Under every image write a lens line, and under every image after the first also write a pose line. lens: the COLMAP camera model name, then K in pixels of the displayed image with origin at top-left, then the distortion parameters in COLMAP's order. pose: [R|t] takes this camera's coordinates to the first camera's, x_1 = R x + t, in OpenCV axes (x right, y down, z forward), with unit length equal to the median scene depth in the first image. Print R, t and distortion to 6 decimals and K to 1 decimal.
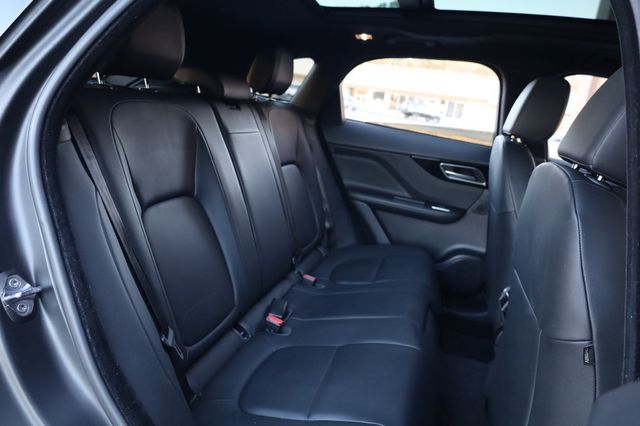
lens RADIAL K [[444.0, 0, 320.1], [0, 444.0, 213.6], [0, 0, 1]] dist [-0.001288, 0.001107]
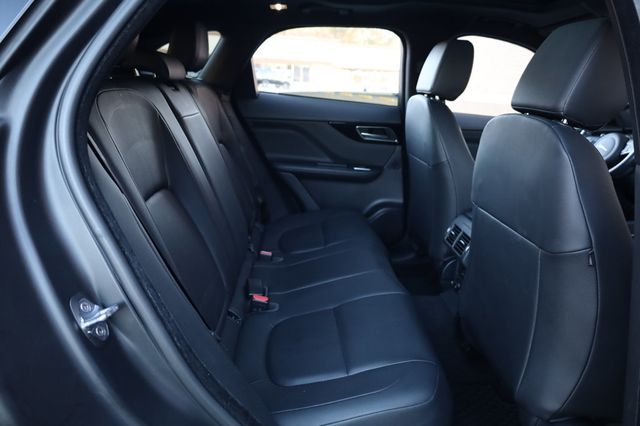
lens RADIAL K [[444.0, 0, 323.6], [0, 444.0, 213.6], [0, 0, 1]] dist [-0.001288, 0.001107]
pose [[0.940840, -0.164620, 0.296176, -0.152232], [0.144606, 0.985531, 0.088417, -0.012331], [-0.306446, -0.040358, 0.951032, 0.002506]]
